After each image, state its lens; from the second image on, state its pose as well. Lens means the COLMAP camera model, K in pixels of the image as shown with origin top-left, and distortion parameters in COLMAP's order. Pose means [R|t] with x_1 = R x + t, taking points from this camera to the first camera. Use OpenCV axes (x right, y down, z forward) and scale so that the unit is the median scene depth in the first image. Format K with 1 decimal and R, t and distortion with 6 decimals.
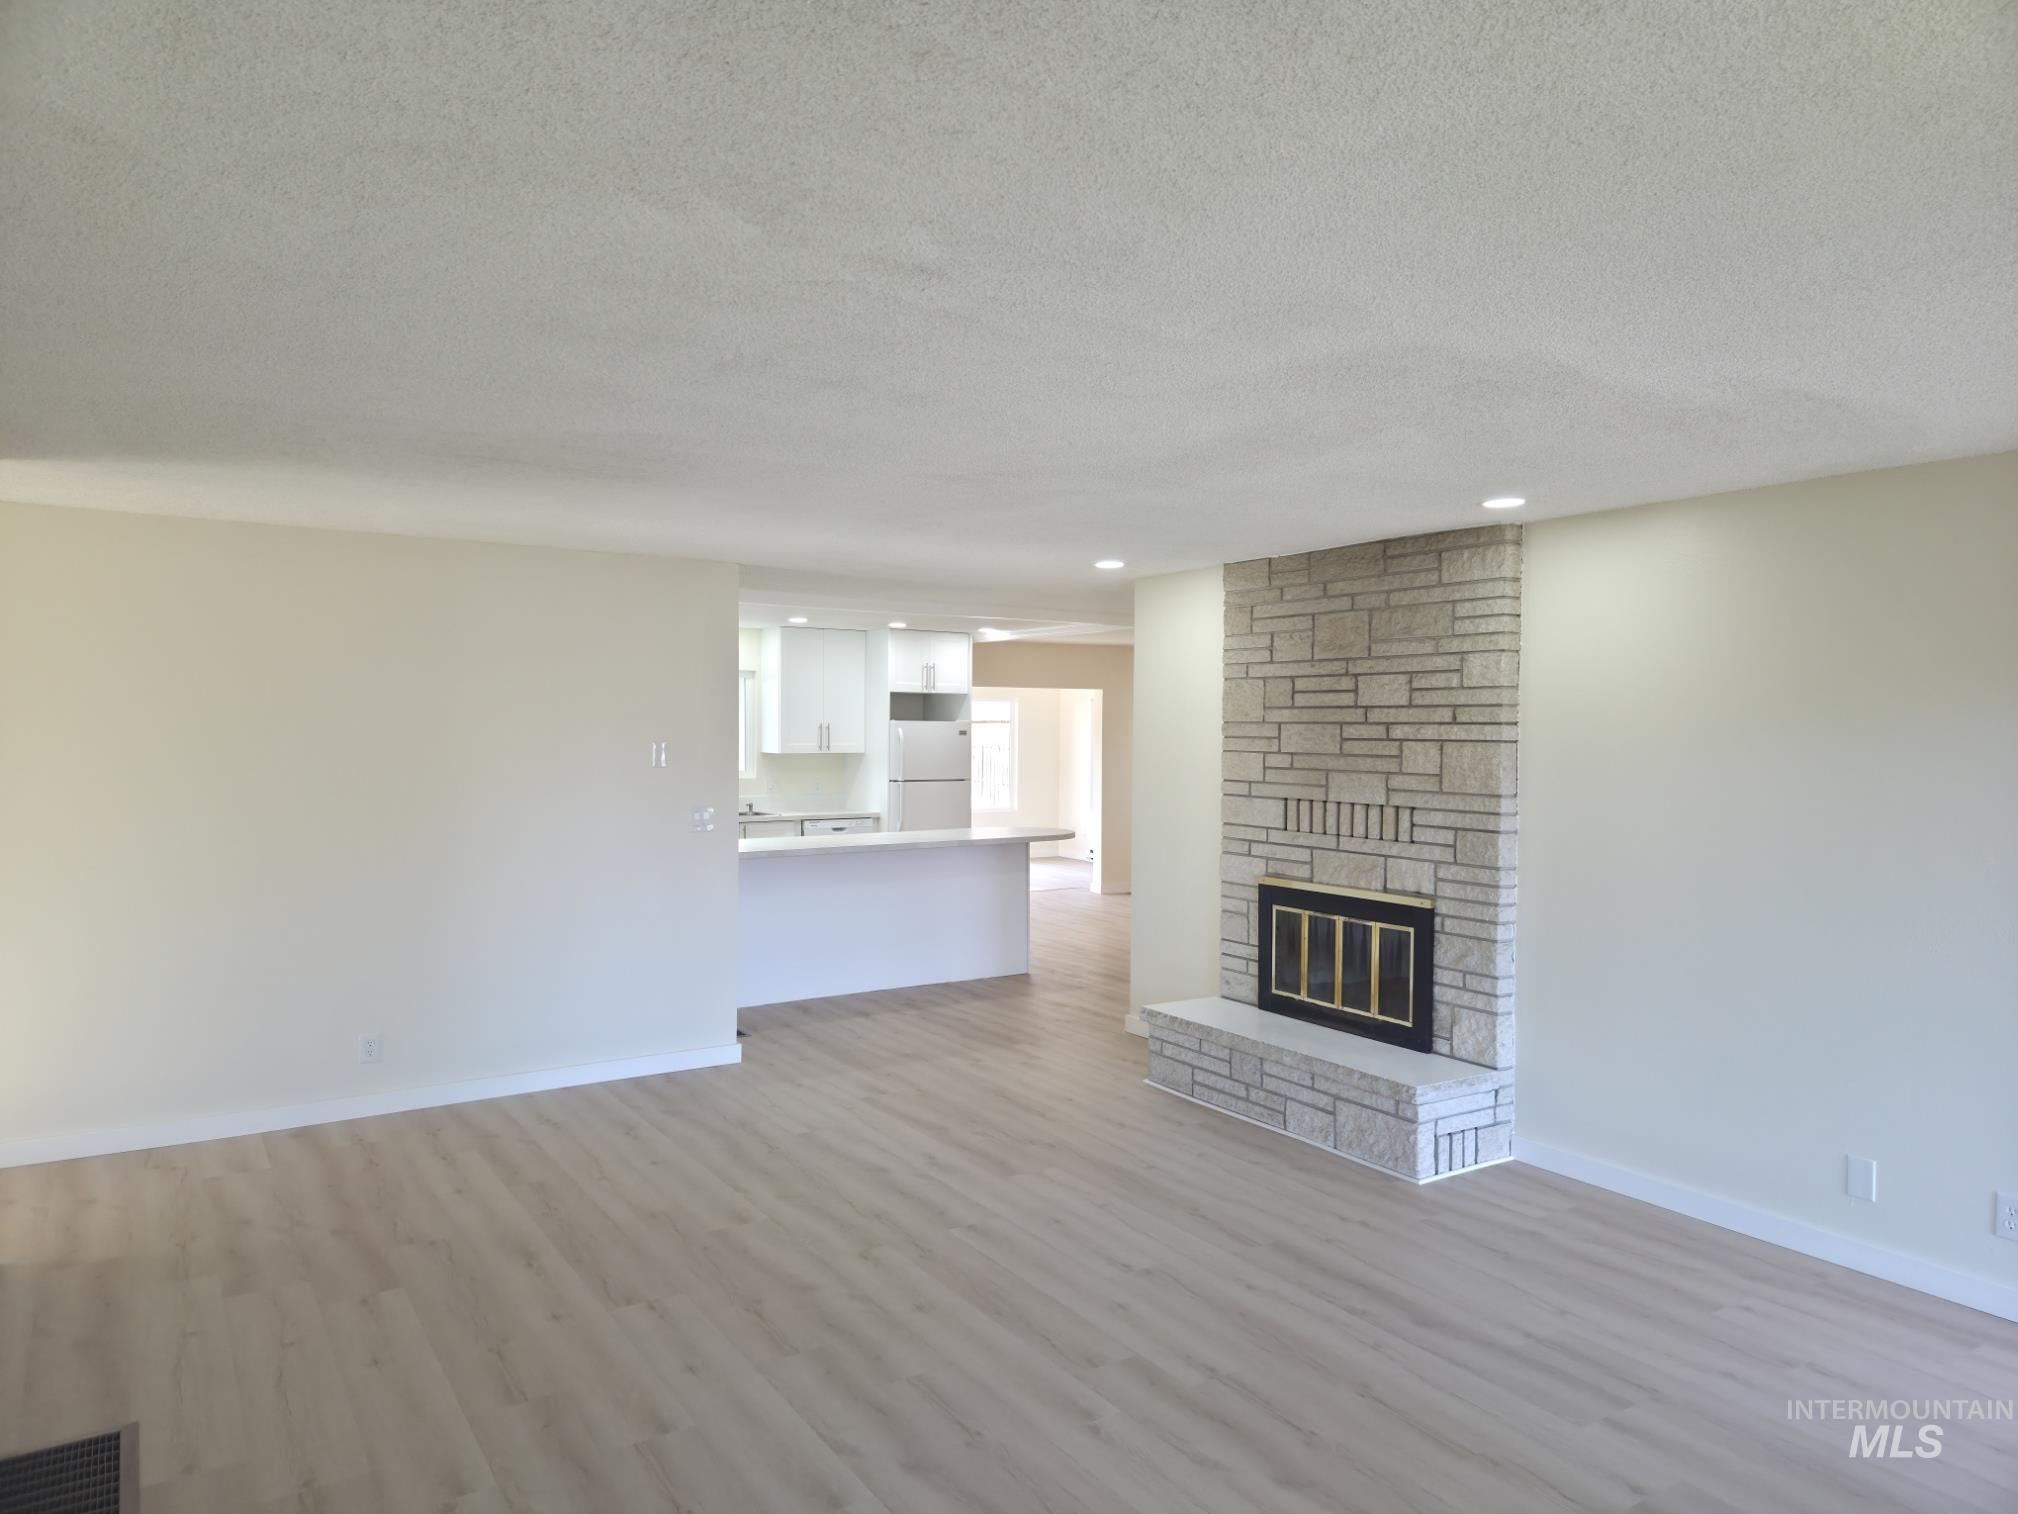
lens RADIAL K [[1345.2, 0, 1012.9], [0, 1345.2, 749.4], [0, 0, 1]] dist [0.059452, -0.018630]
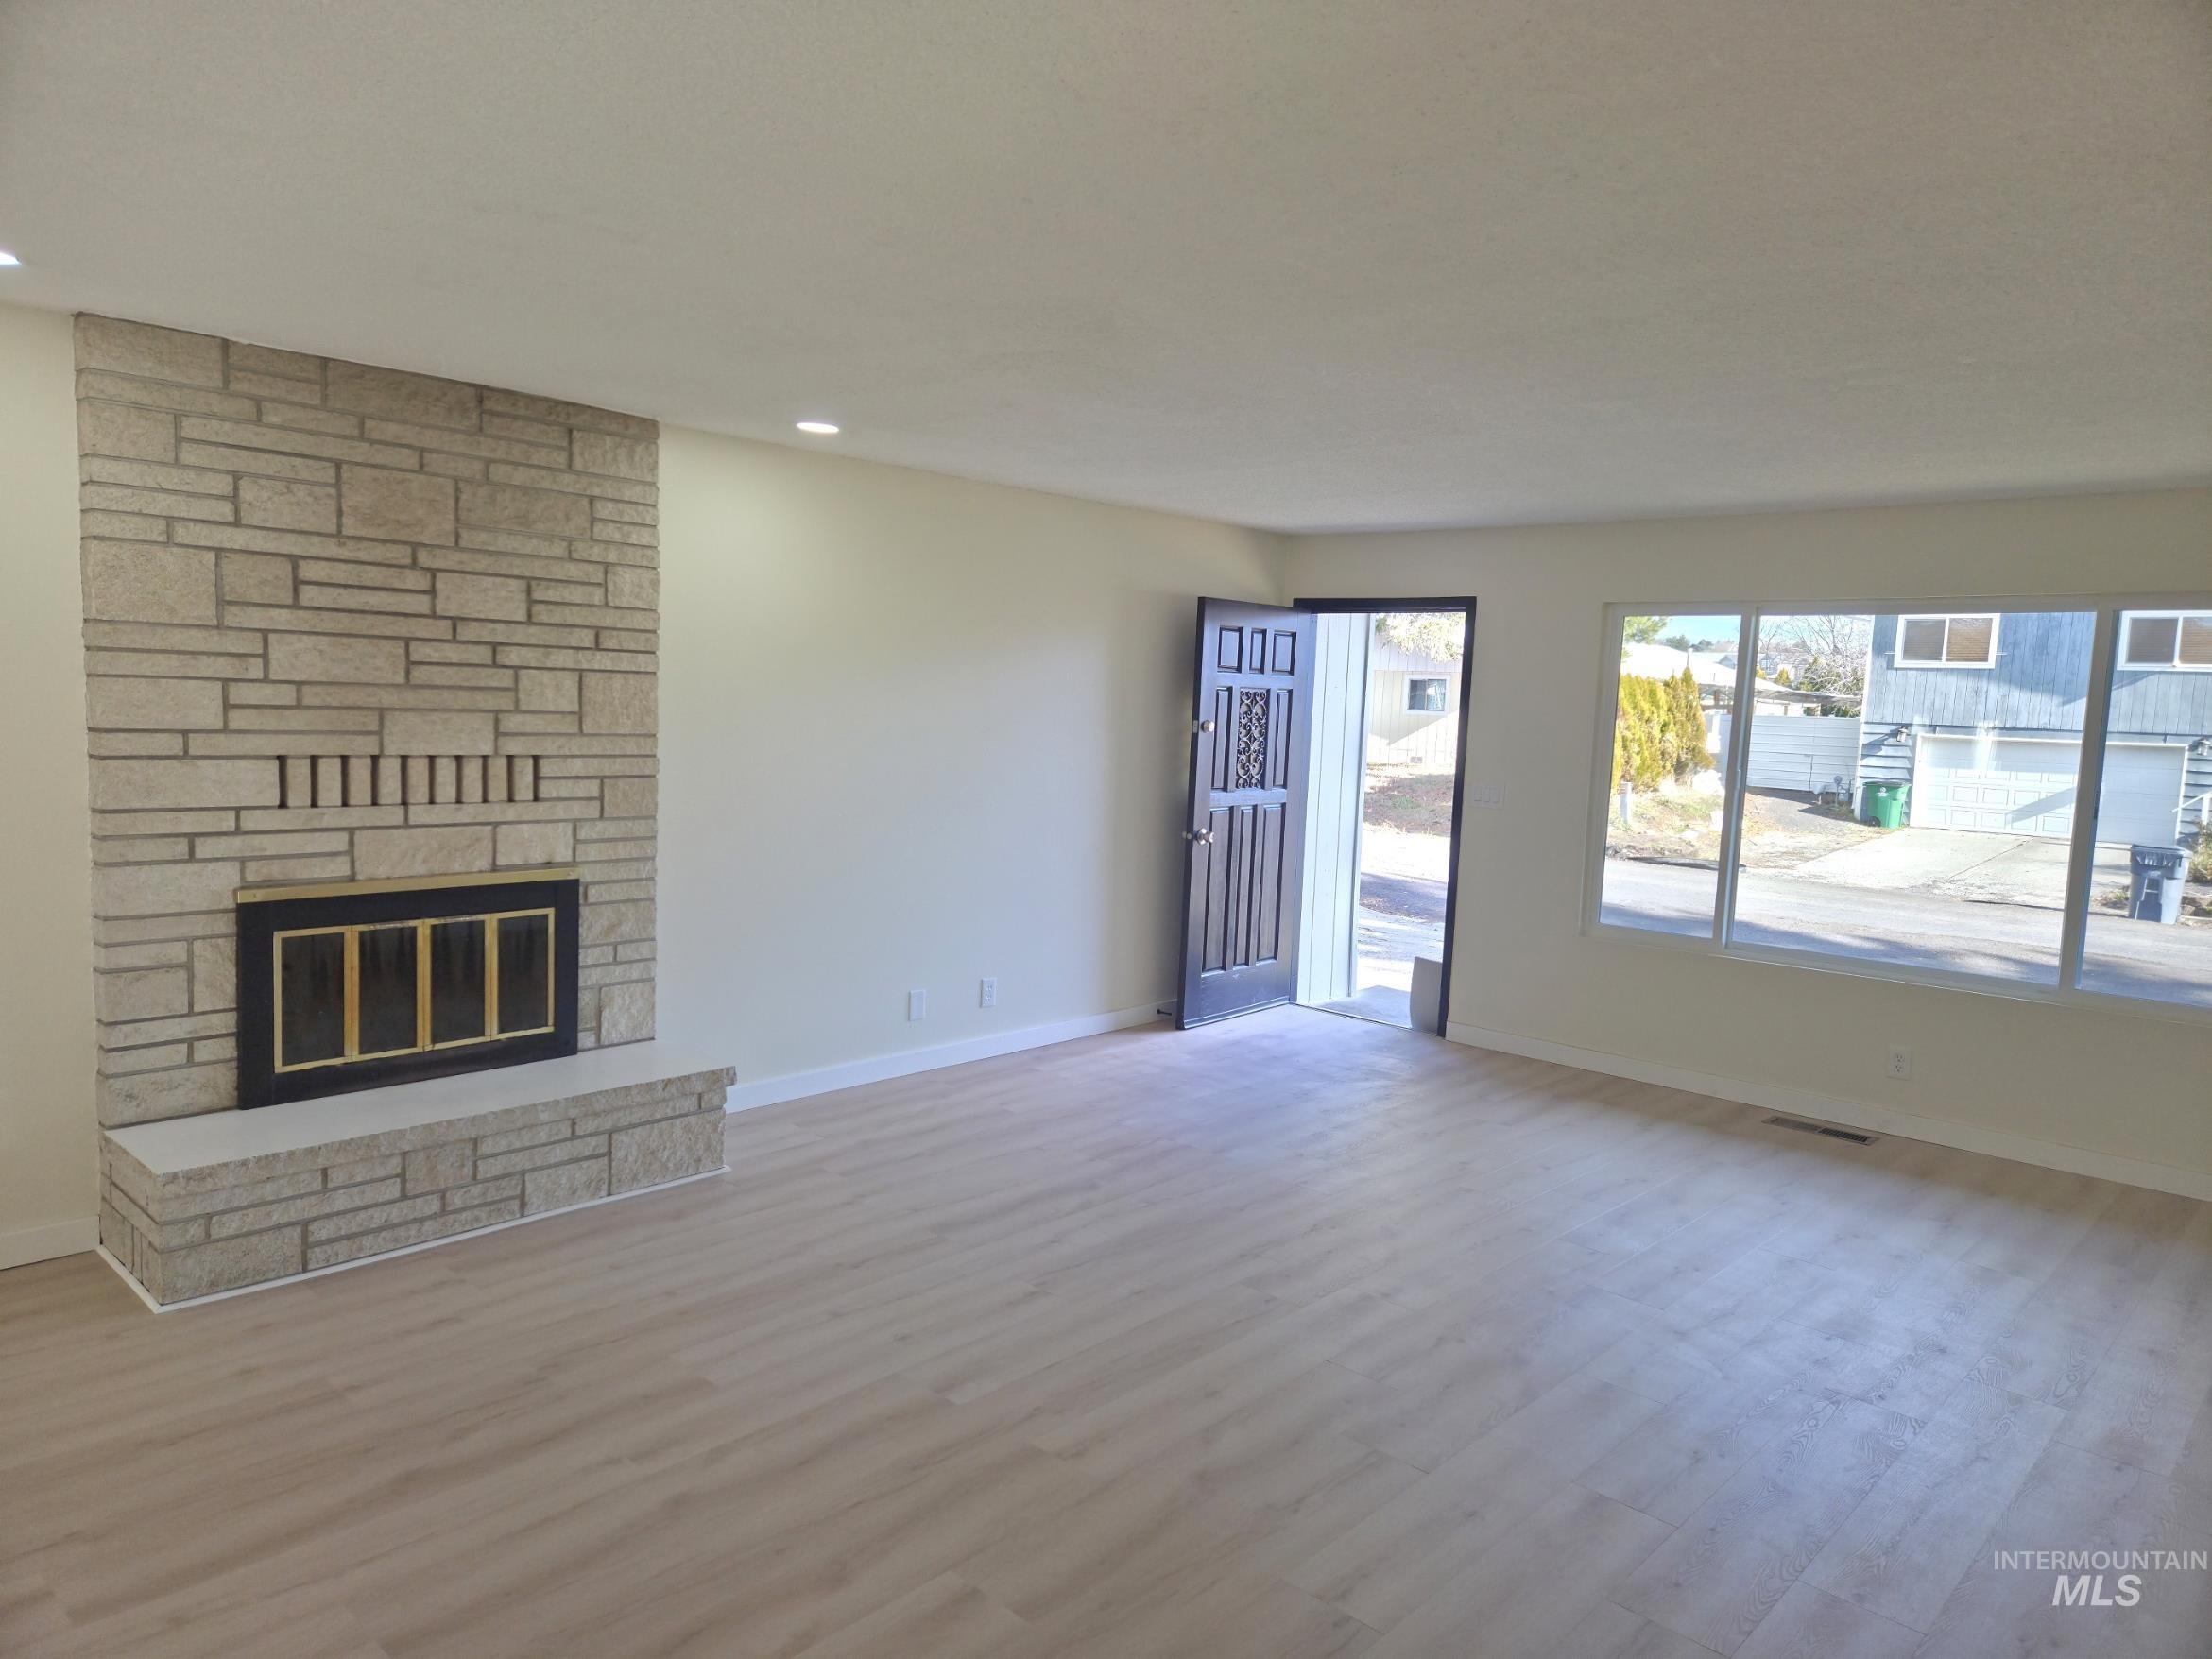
lens RADIAL K [[1474.4, 0, 1111.7], [0, 1474.4, 836.5], [0, 0, 1]] dist [0.059452, -0.018630]
pose [[-0.254483, -0.113446, 0.960400, -0.600847], [-0.025836, 0.993539, 0.110514, -0.013424], [-0.966732, 0.003311, -0.255770, 0.883679]]
